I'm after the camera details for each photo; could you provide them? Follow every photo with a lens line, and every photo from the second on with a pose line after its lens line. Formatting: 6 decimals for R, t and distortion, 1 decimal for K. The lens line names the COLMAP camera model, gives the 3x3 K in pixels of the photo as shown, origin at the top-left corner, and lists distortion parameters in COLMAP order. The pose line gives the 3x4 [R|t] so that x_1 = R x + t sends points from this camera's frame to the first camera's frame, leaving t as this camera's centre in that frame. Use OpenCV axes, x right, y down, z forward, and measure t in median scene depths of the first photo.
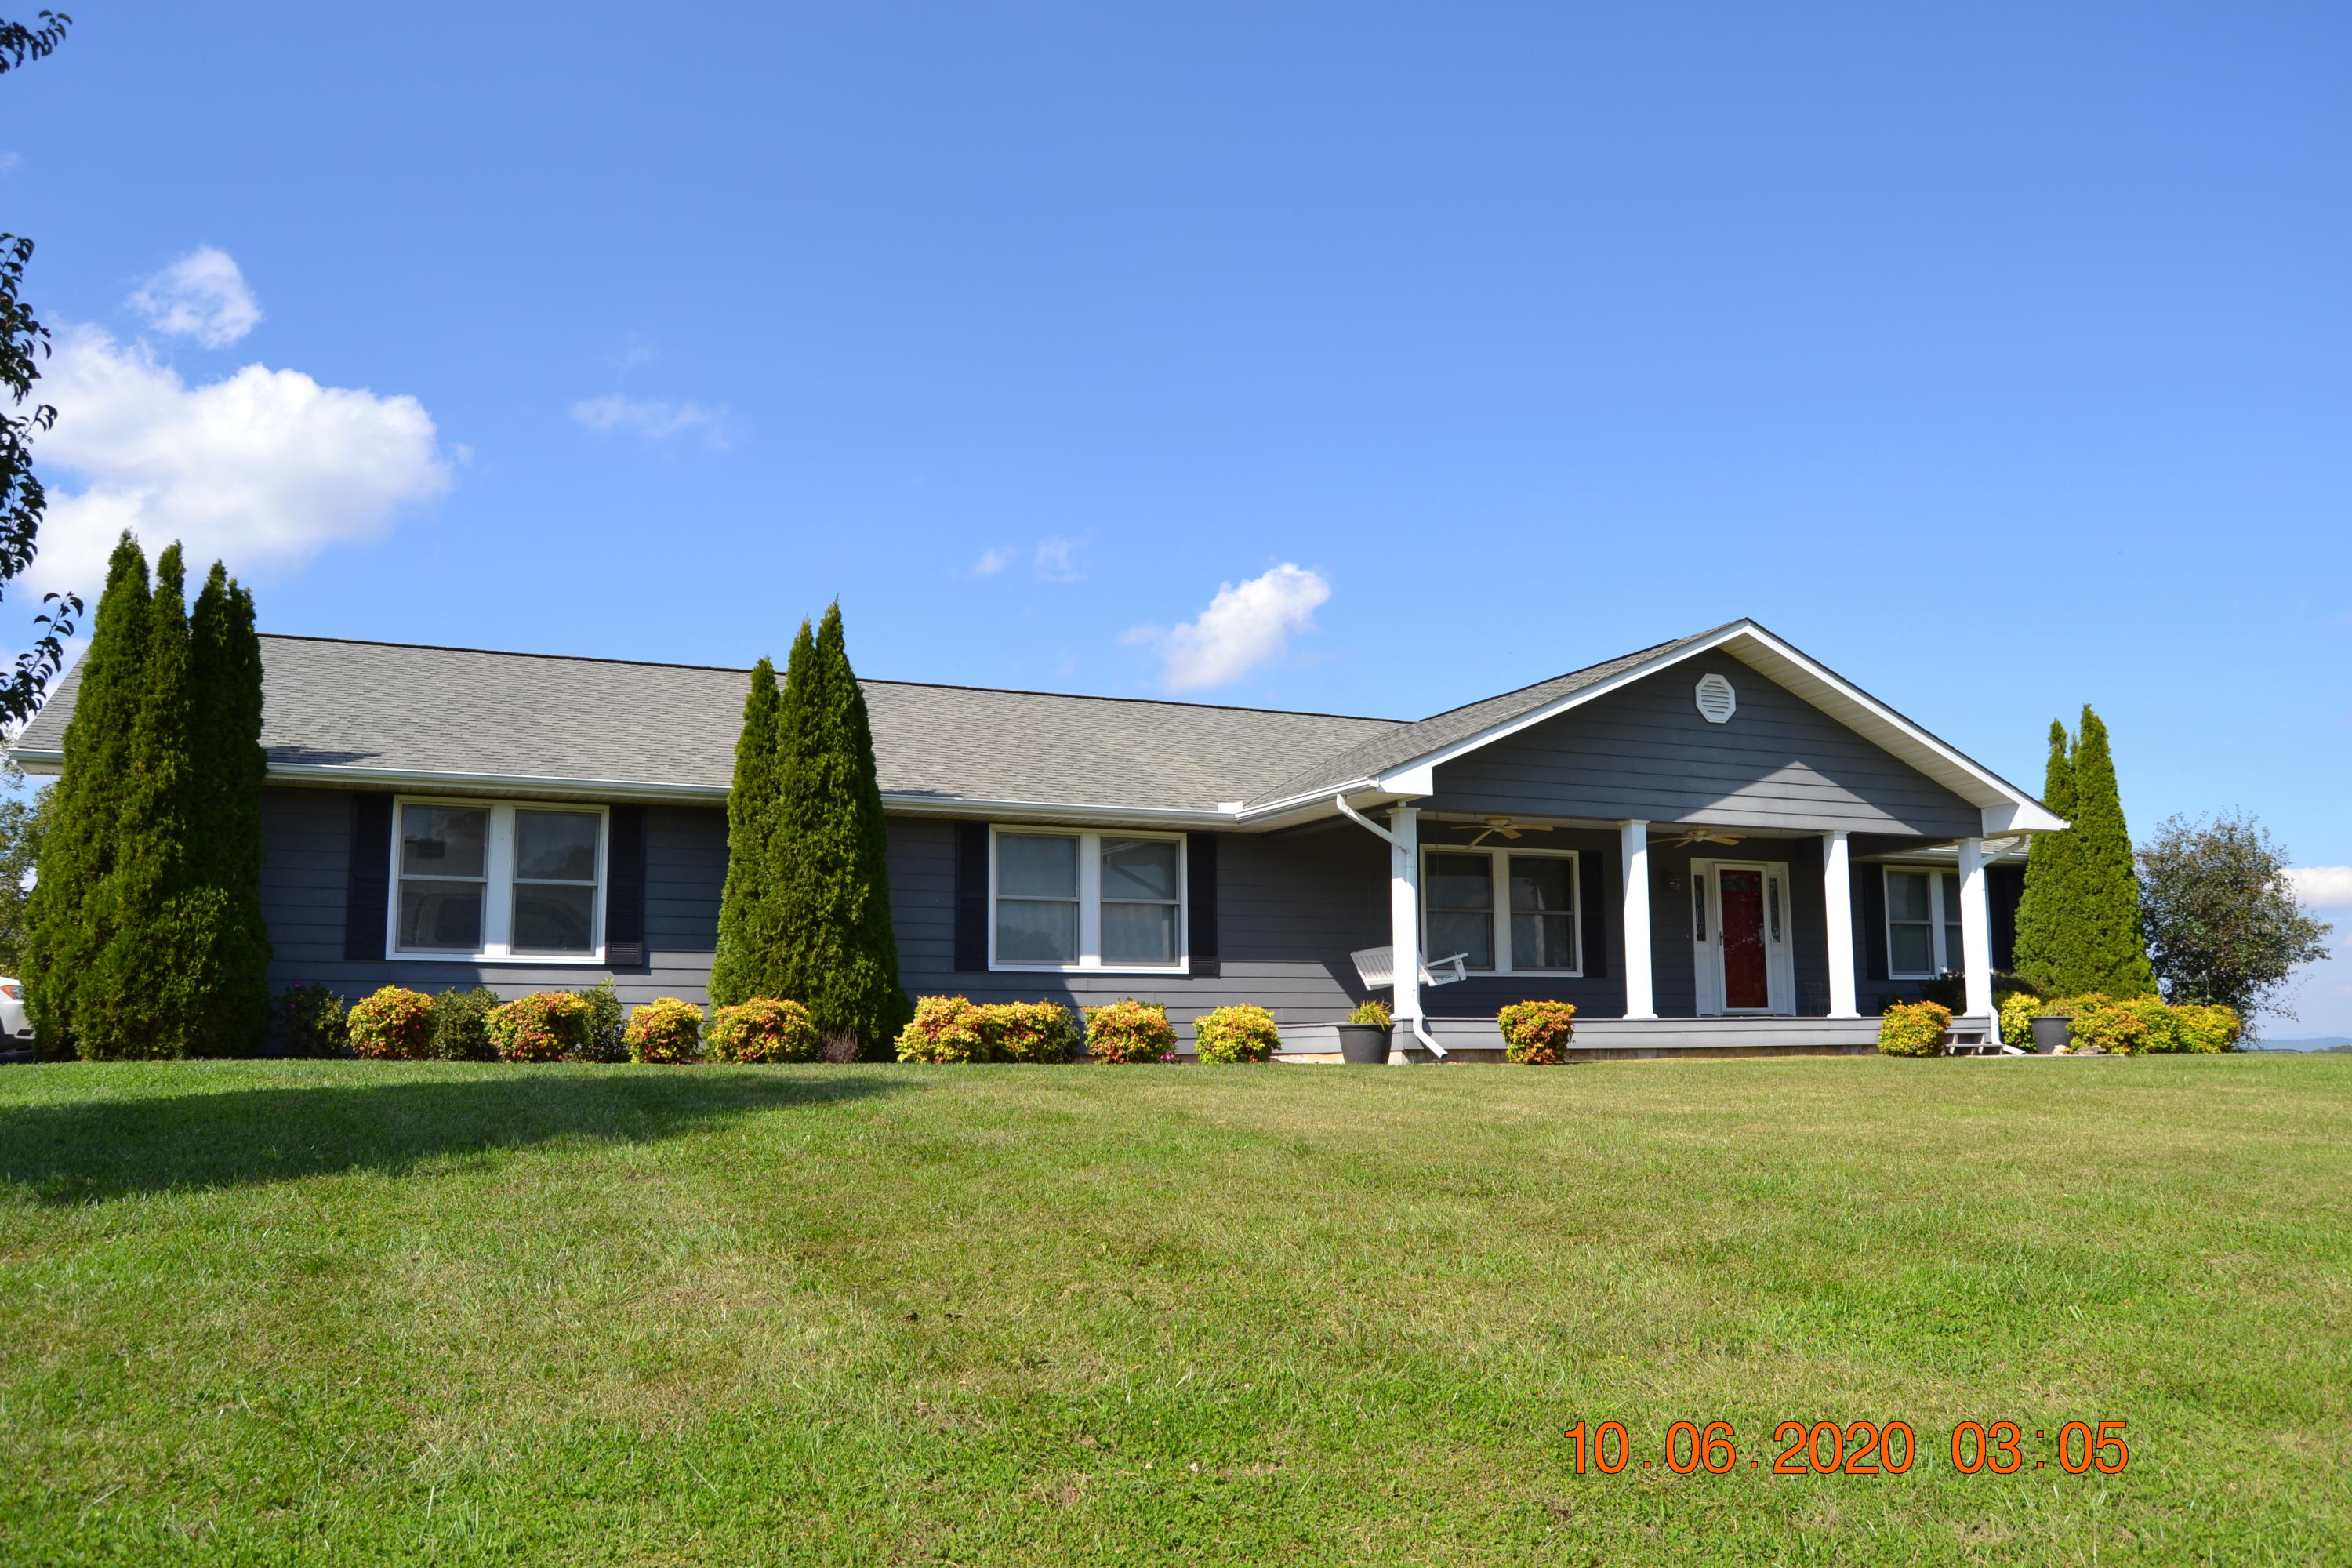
lens RADIAL K [[1862.9, 0, 1200.8], [0, 1862.9, 781.3], [0, 0, 1]] dist [-0.095487, 0.038336]
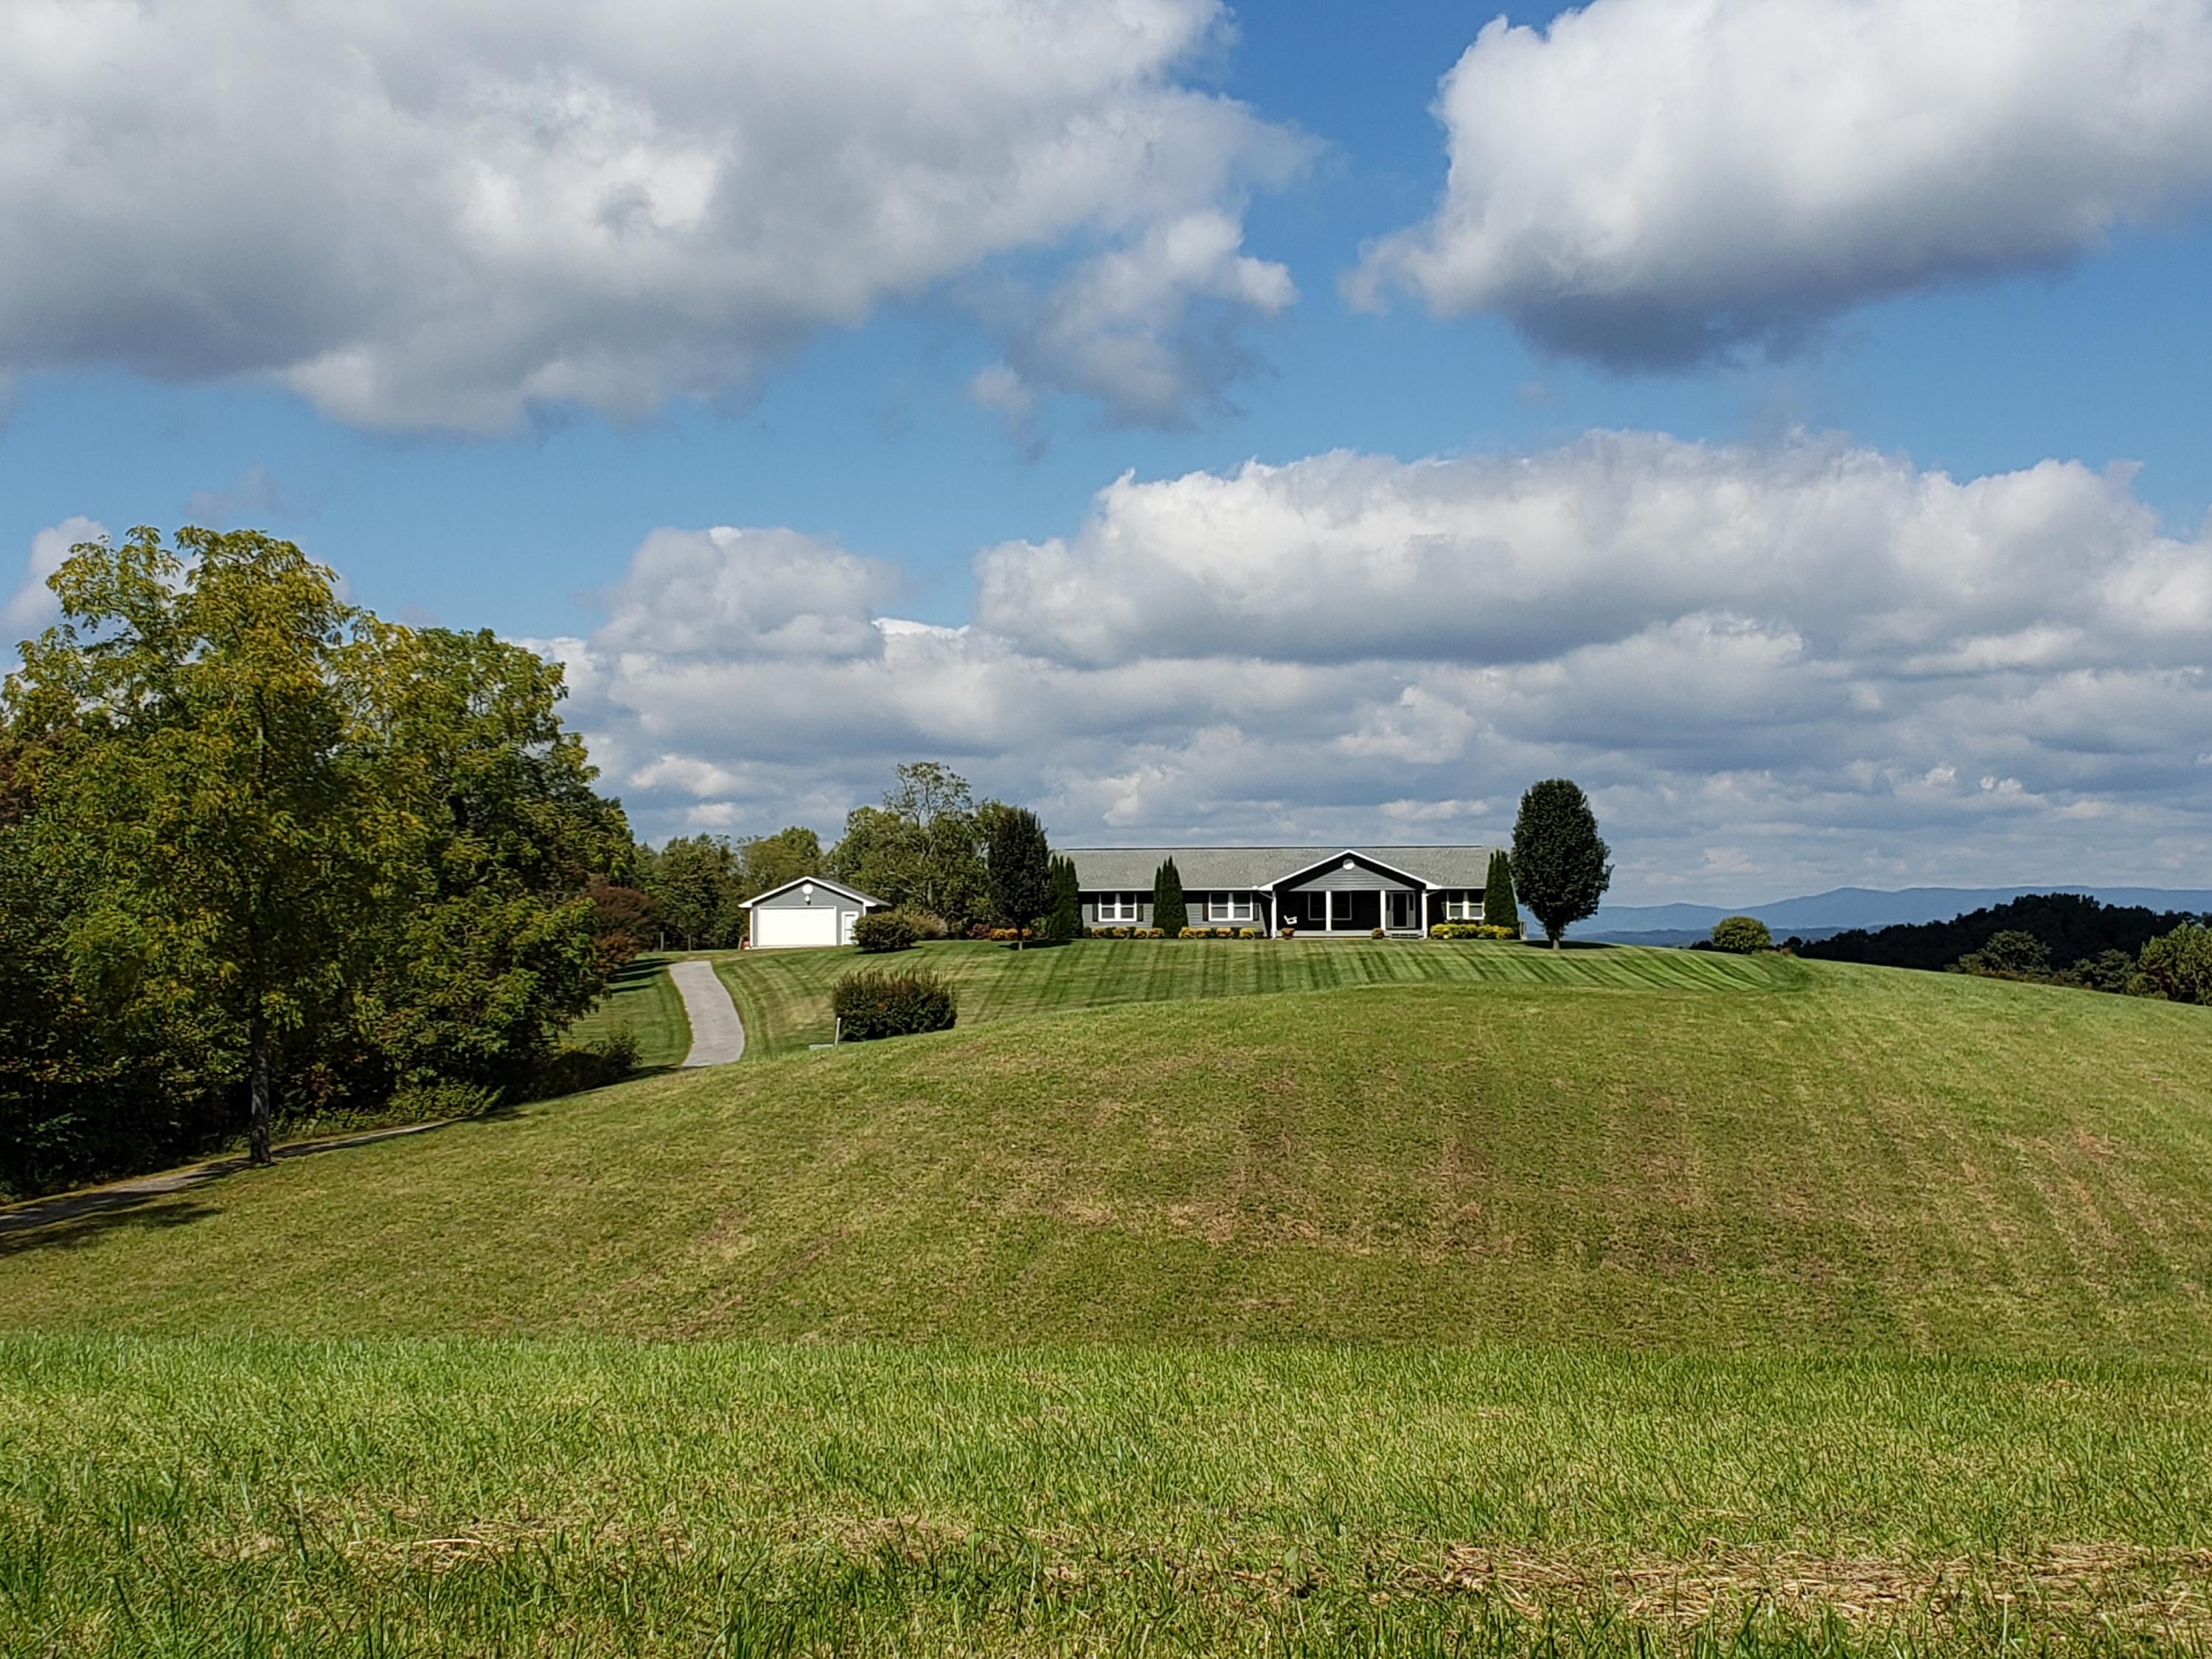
lens RADIAL K [[1721.9, 0, 1106.0], [0, 1721.9, 829.5], [0, 0, 1]] dist [0.065898, -0.060473]
pose [[0.858982, -0.032195, -0.510992, 2.155107], [0.071793, 0.995735, 0.057947, -0.462313], [0.506947, -0.086461, 0.857630, -3.318247]]
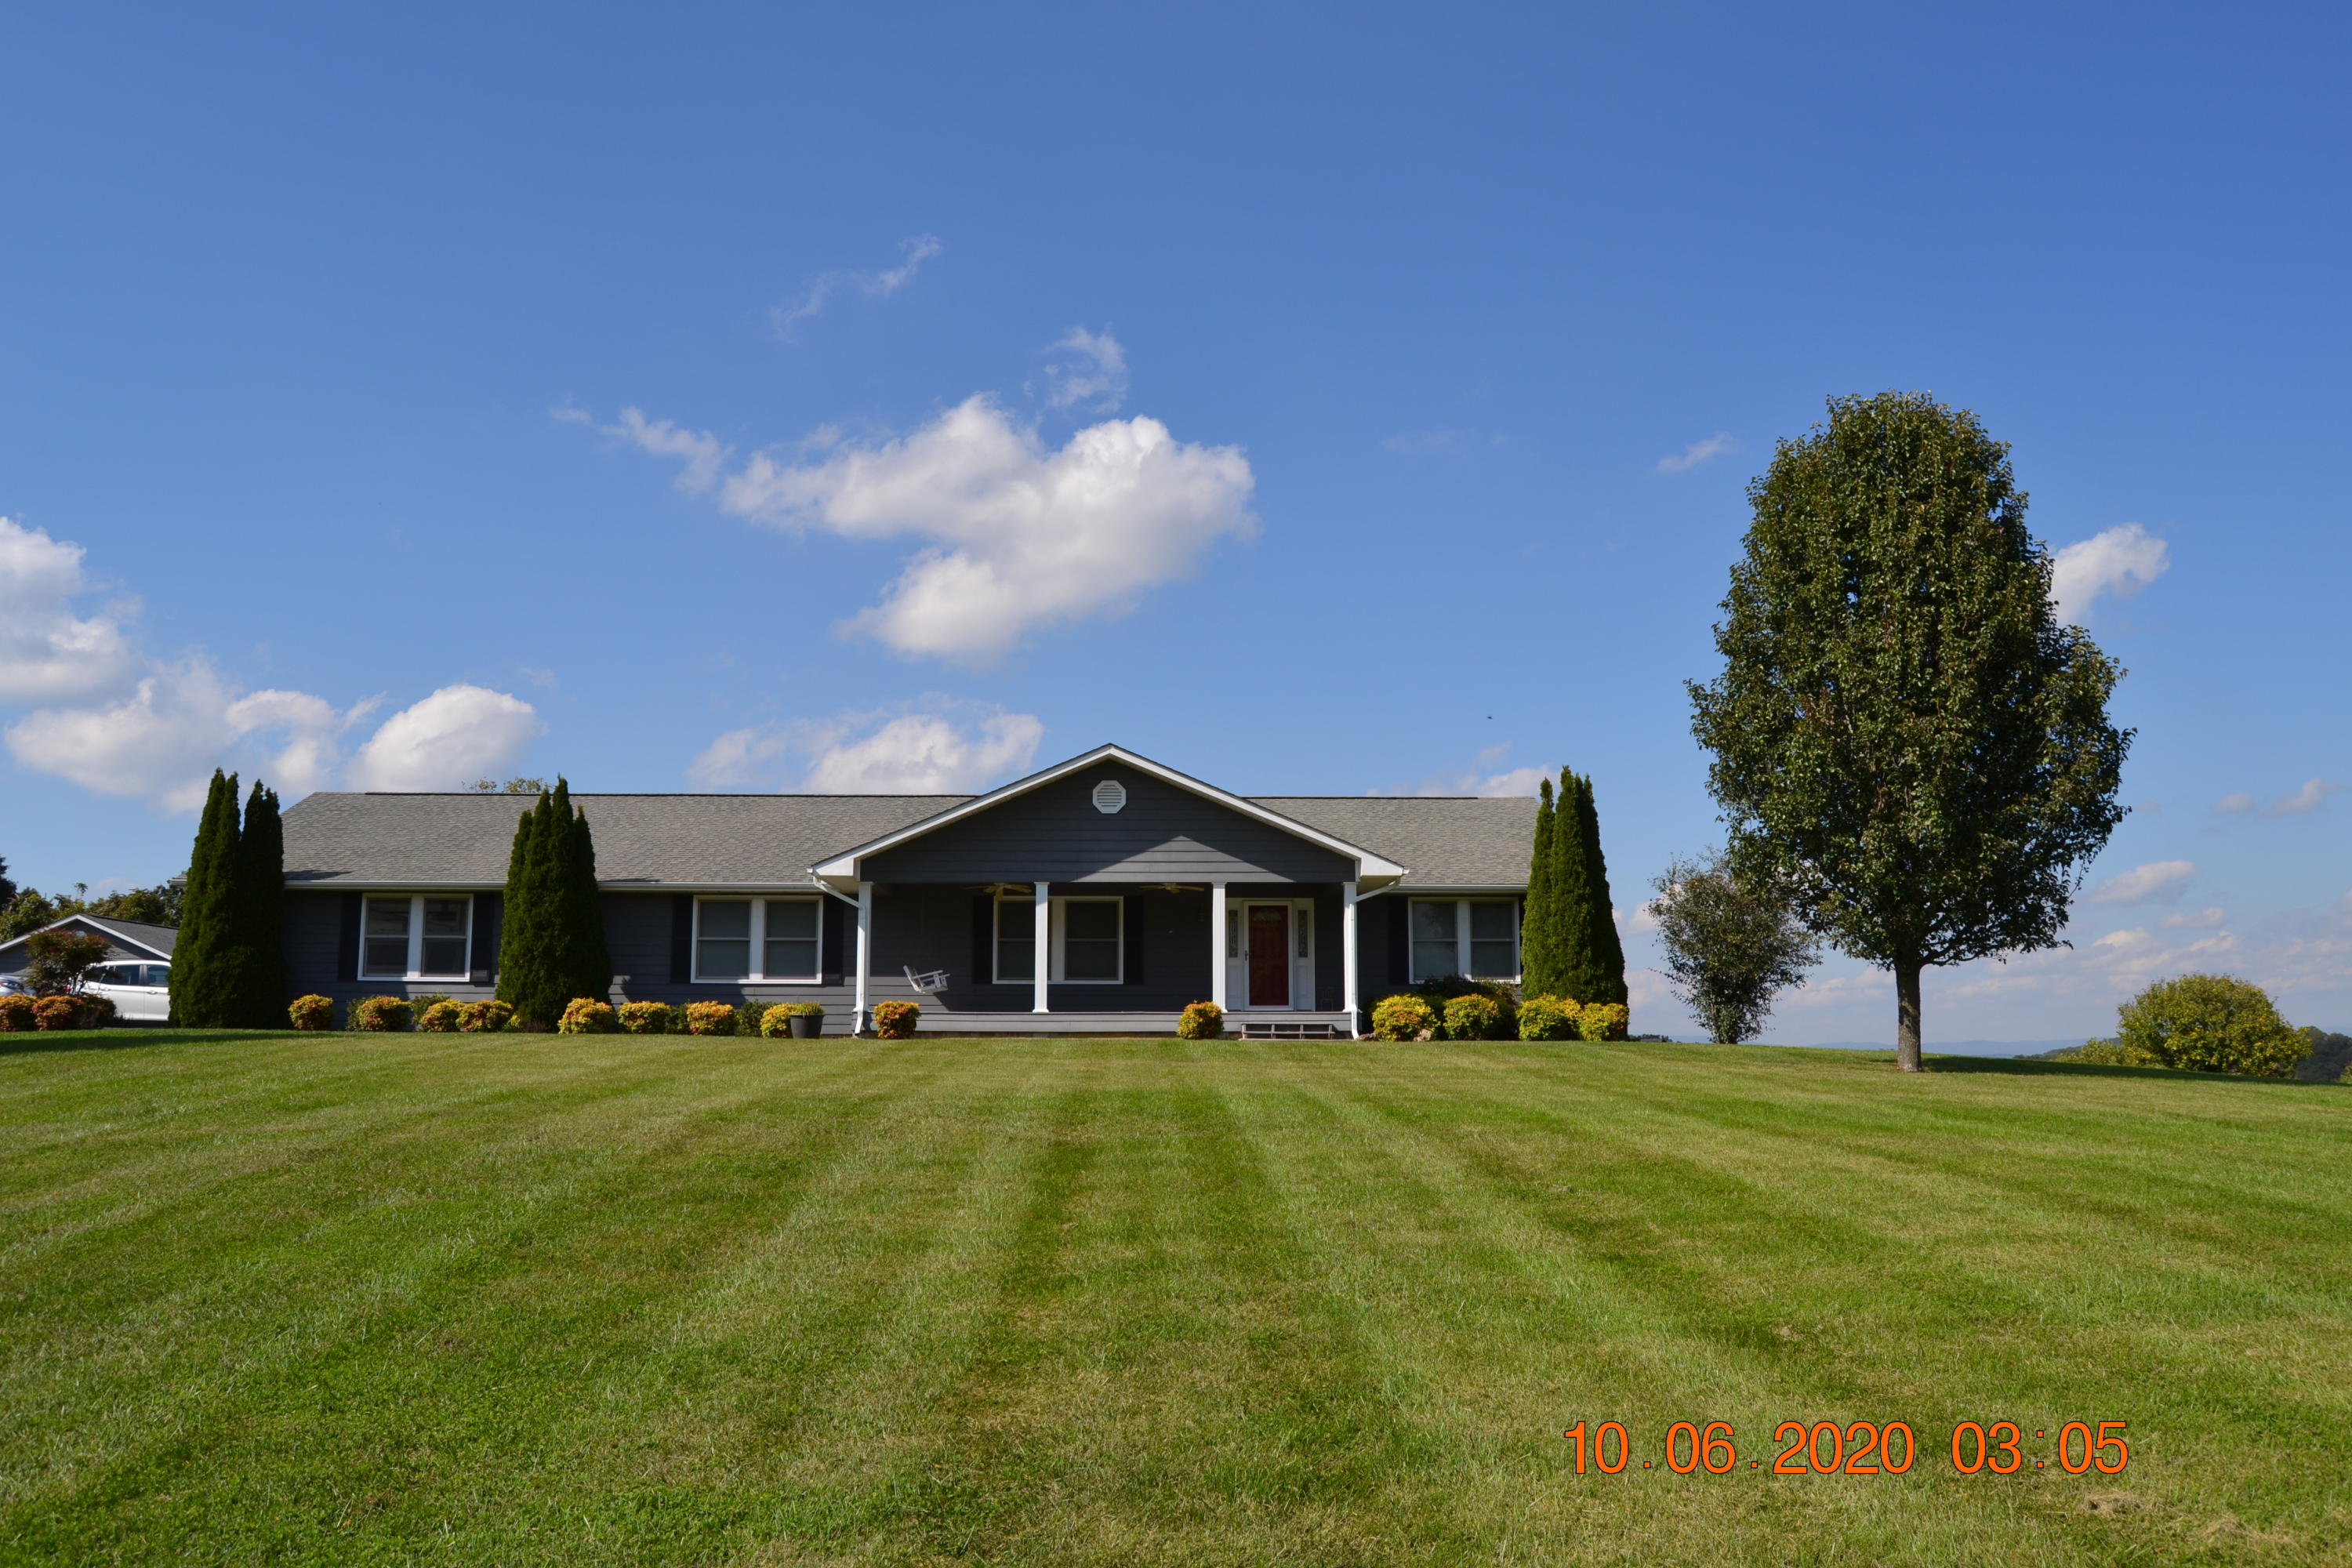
lens RADIAL K [[1911.5, 0, 1184.7], [0, 1911.5, 777.5], [0, 0, 1]] dist [-0.095680, 0.039732]
pose [[0.923677, -0.050535, -0.379825, 0.985584], [0.050179, 0.998681, -0.010846, -0.043552], [0.379873, -0.009041, 0.924995, -0.423095]]
